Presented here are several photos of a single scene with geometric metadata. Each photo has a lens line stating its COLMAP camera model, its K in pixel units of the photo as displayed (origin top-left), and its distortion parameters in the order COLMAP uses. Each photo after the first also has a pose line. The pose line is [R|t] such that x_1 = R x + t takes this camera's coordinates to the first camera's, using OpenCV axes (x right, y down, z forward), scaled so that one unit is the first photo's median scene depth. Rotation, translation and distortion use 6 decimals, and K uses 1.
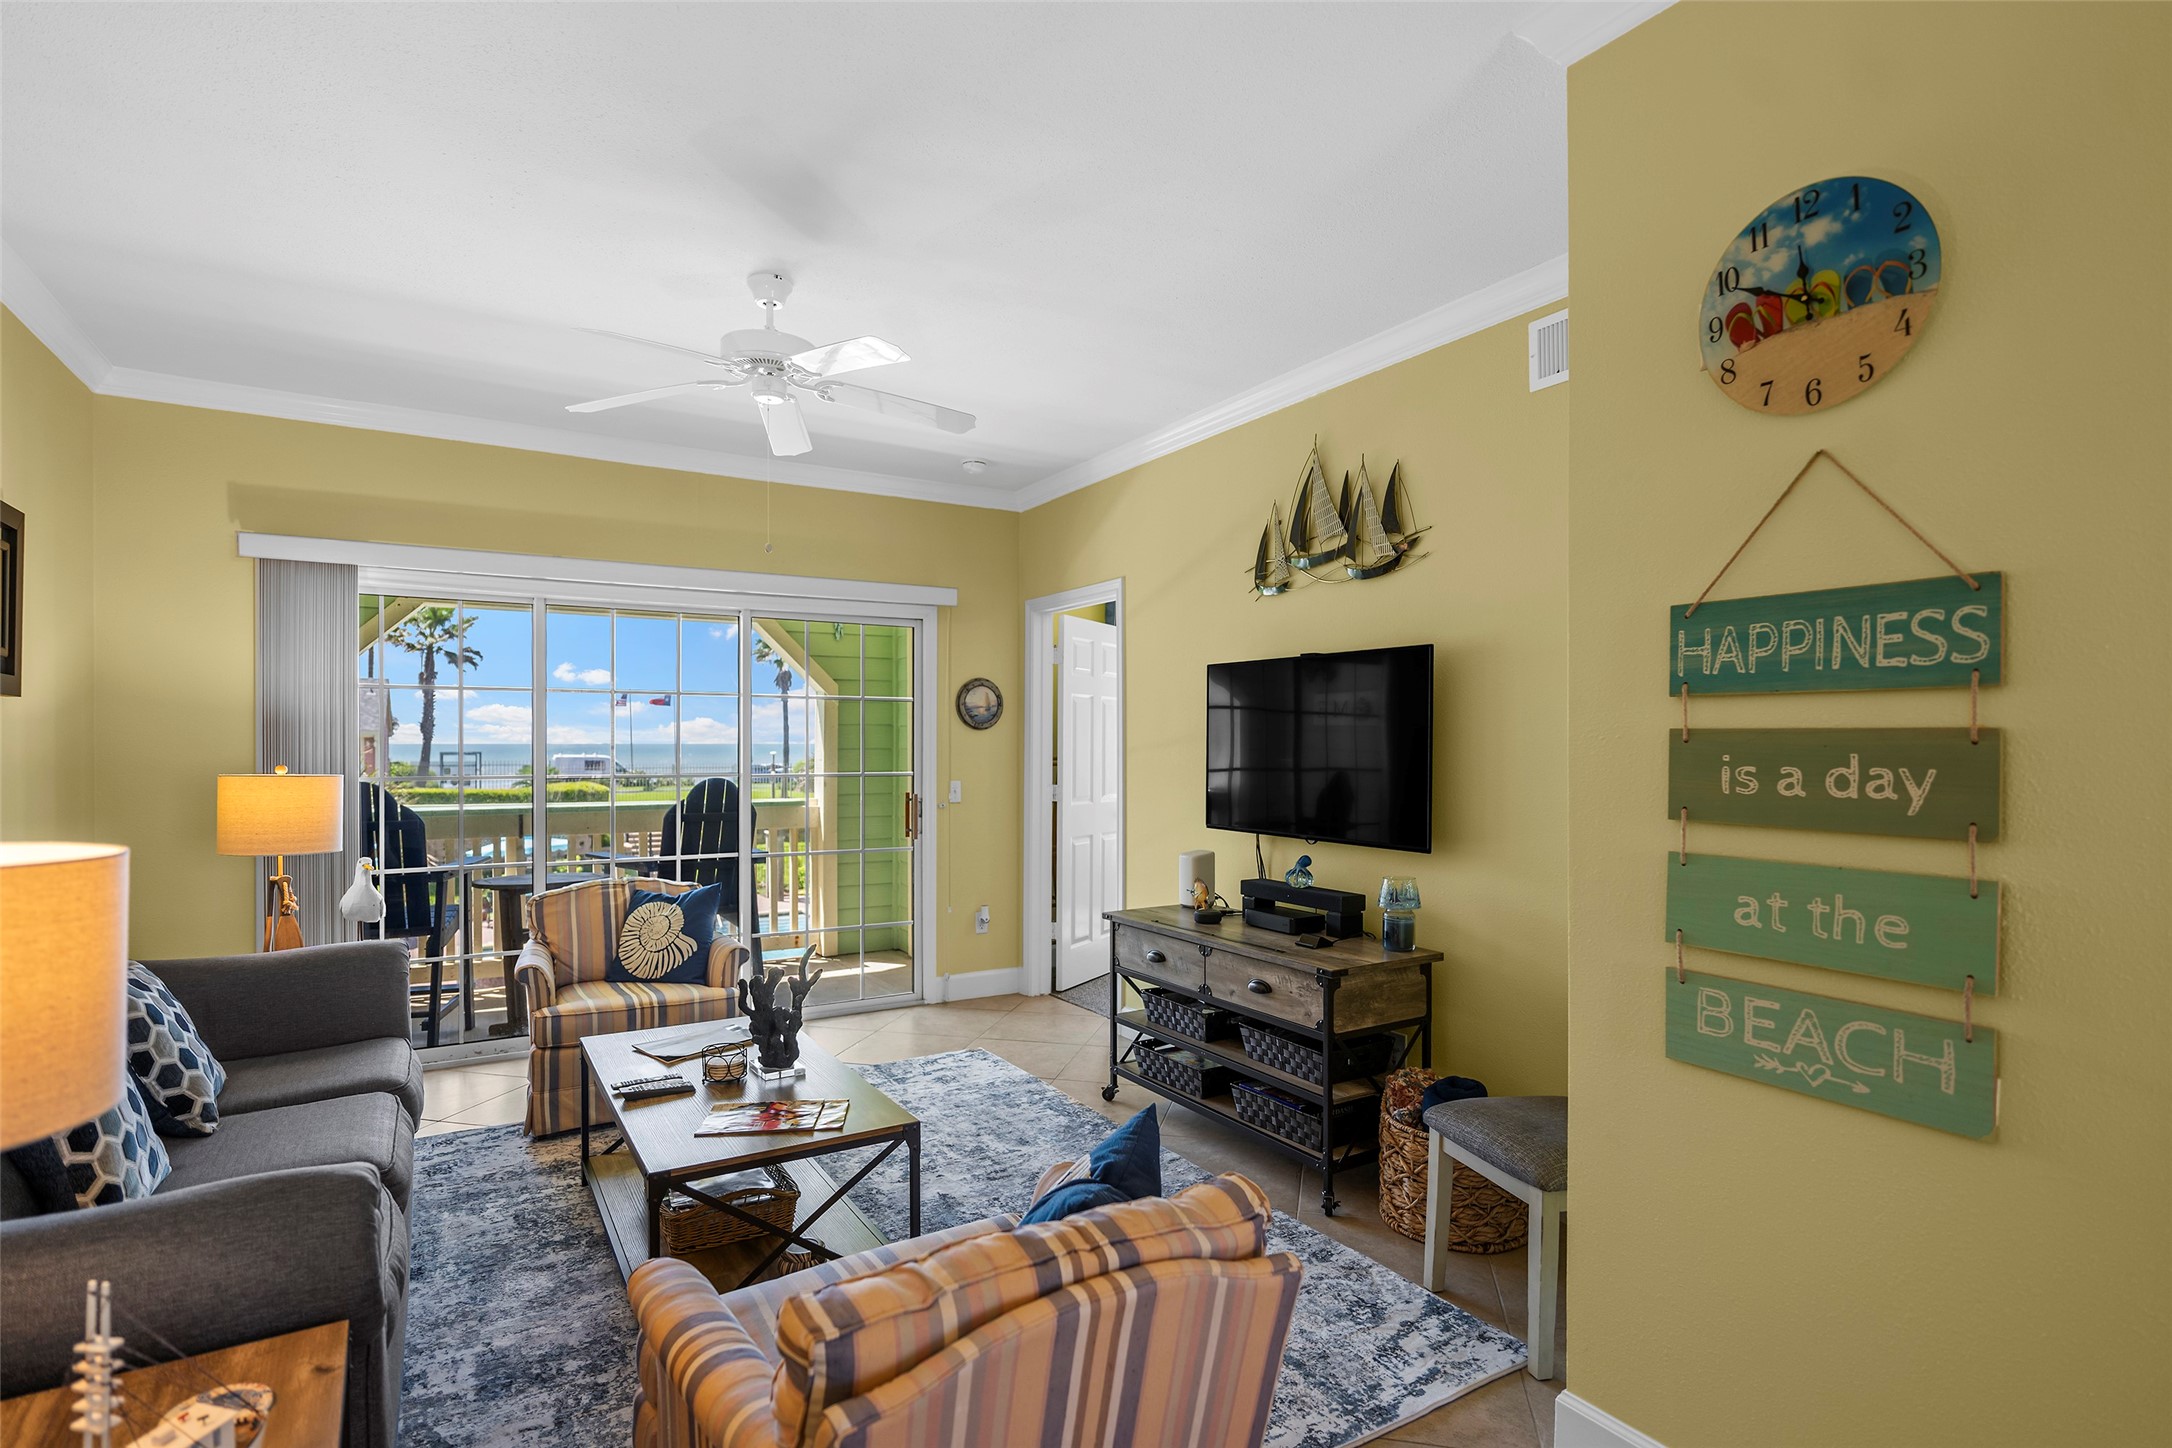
lens RADIAL K [[1078.4, 0, 1089.2], [0, 1078.4, 745.2], [0, 0, 1]] dist [0.003481, 0.000873]
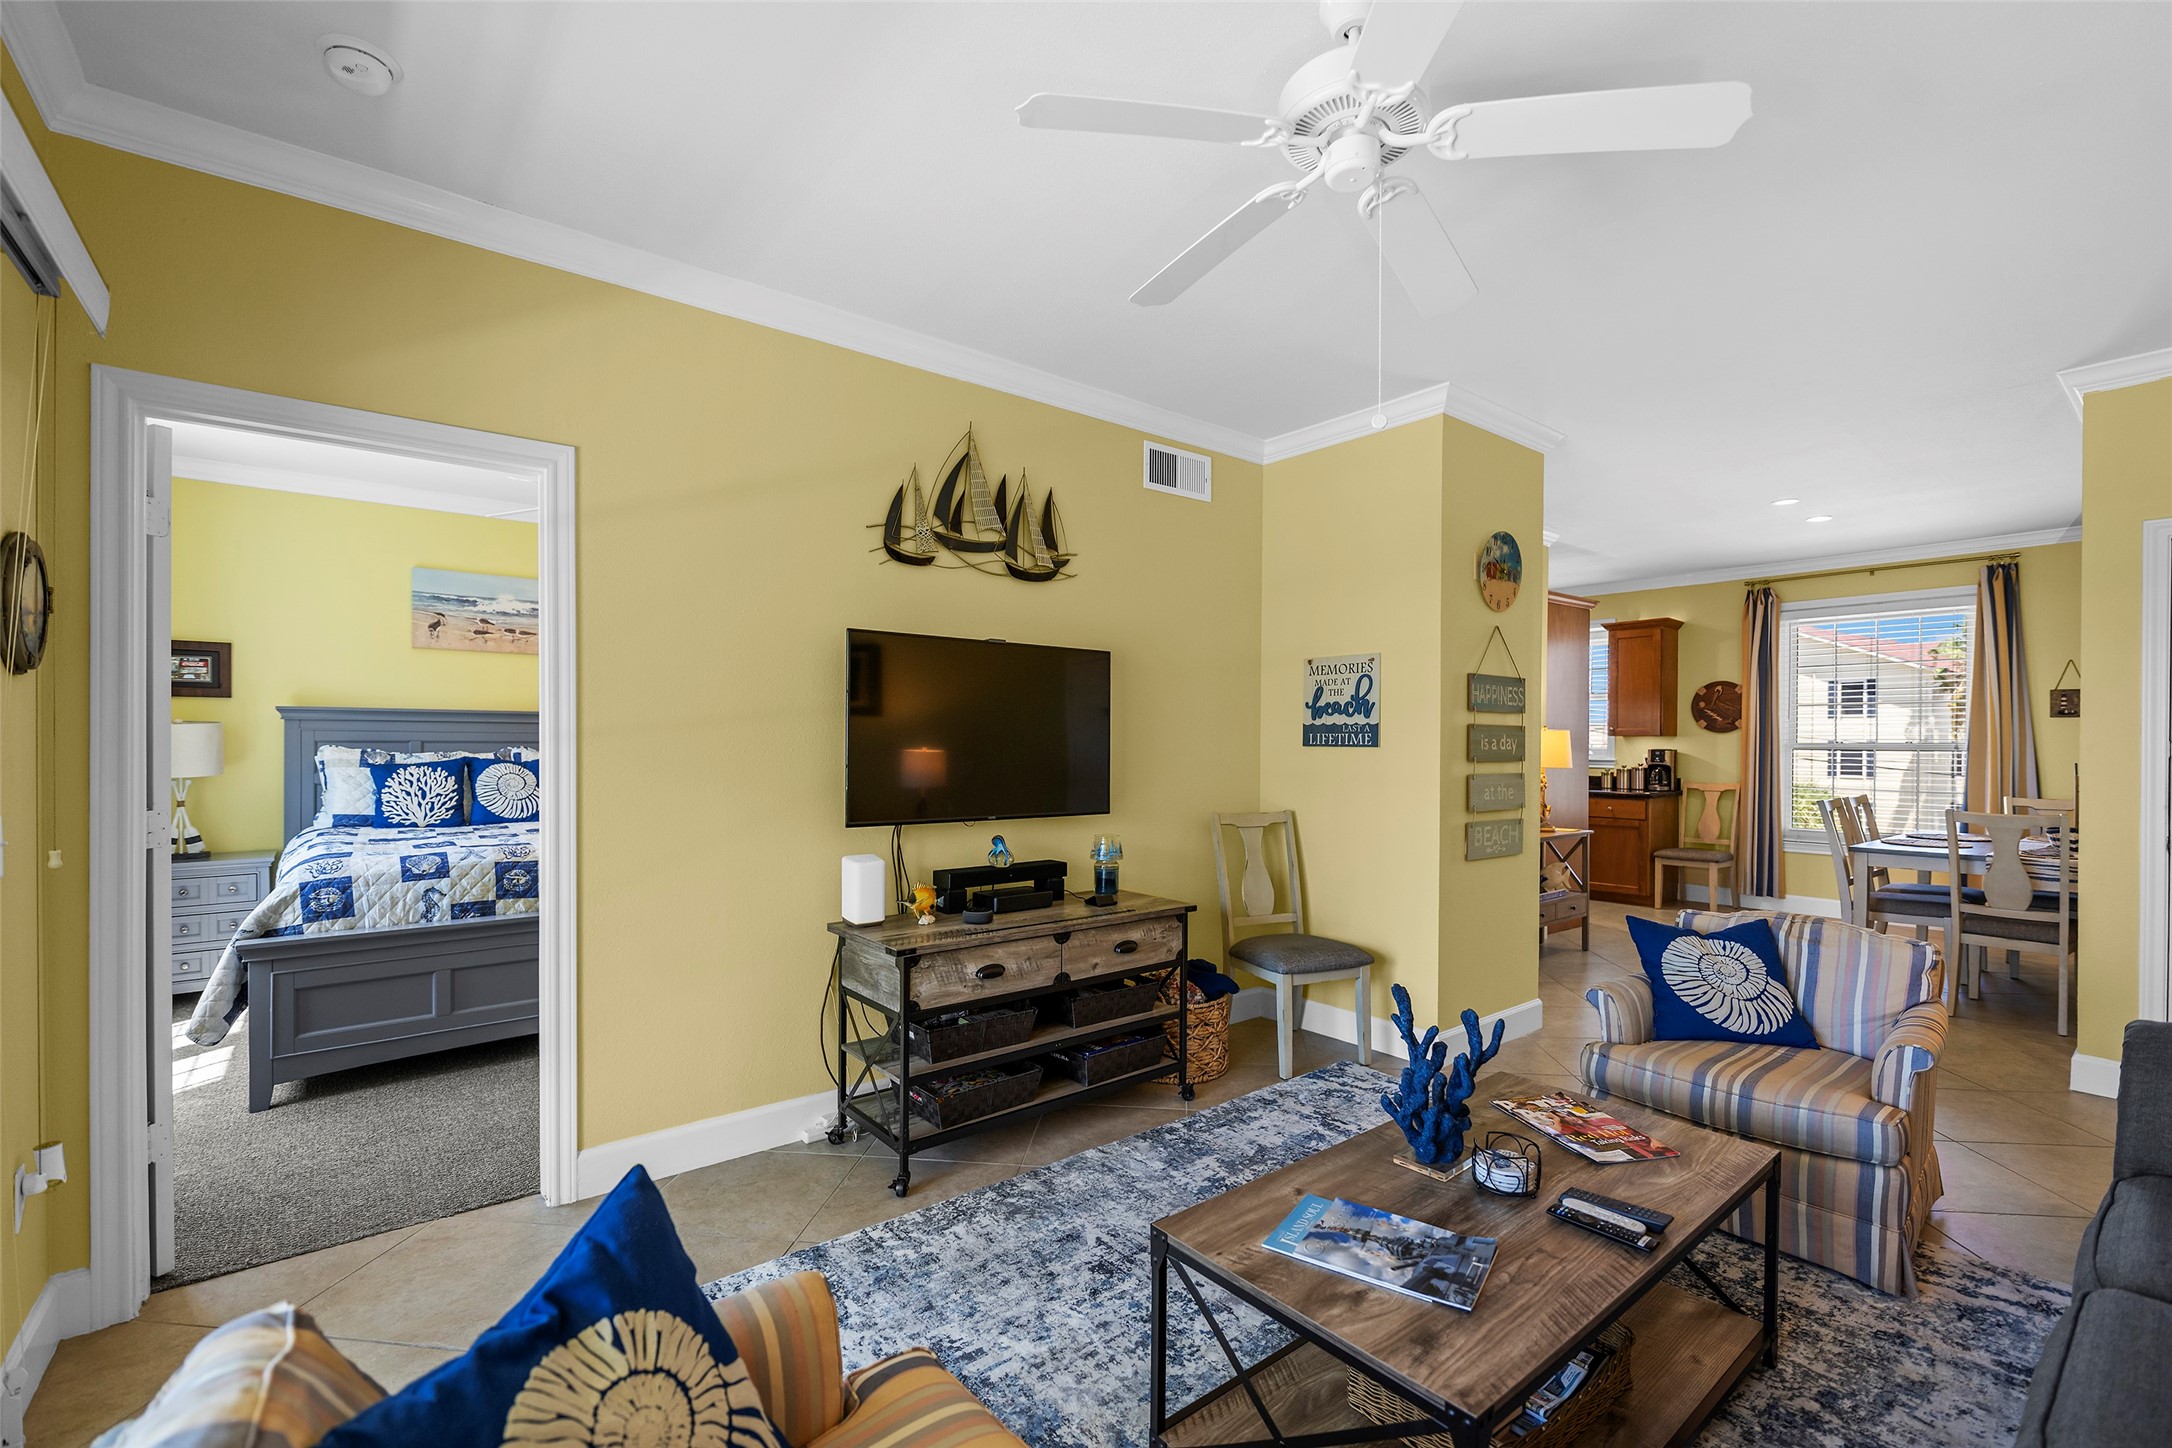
lens RADIAL K [[931.1, 0, 1092.1], [0, 931.1, 745.7], [0, 0, 1]] dist [-0.005943, 0.000580]
pose [[-0.127039, -0.006321, 0.991878, -0.670674], [-0.002542, 0.999978, 0.006047, 0.011091], [-0.991895, -0.001753, -0.127052, 0.995903]]
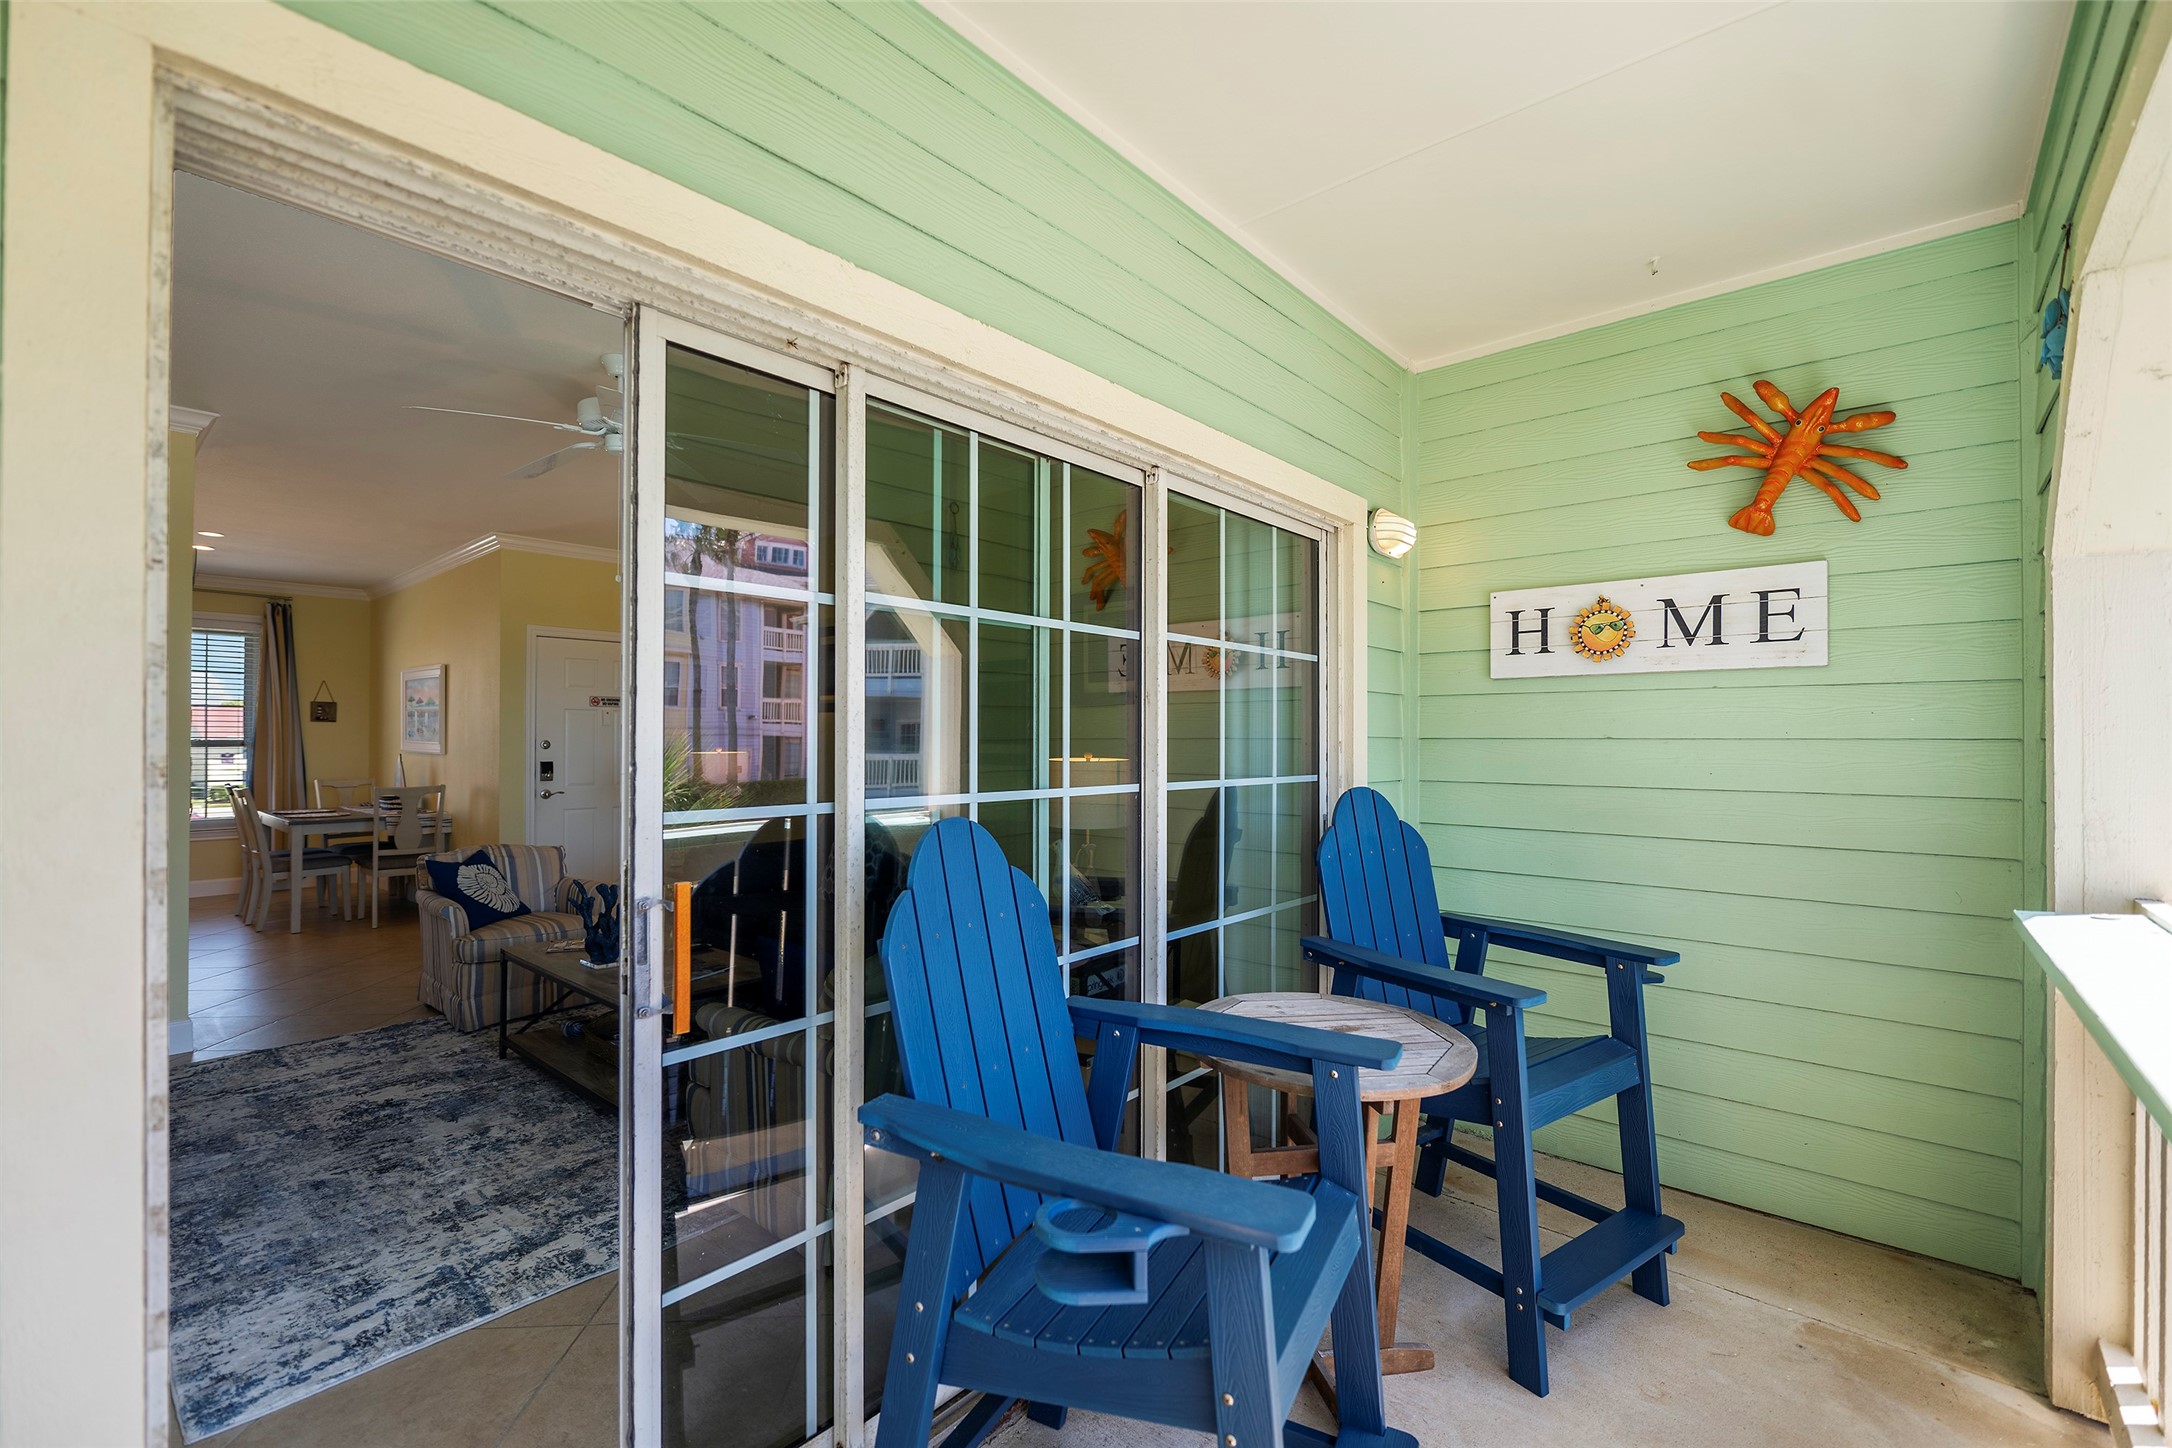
lens RADIAL K [[931.1, 0, 1077.3], [0, 931.1, 739.6], [0, 0, 1]] dist [-0.005943, 0.000580]
pose [[-0.956658, -0.002870, -0.291199, -0.397797], [-0.002551, 0.999996, -0.001476, 0.008594], [0.291202, -0.000669, -0.956661, 1.761488]]
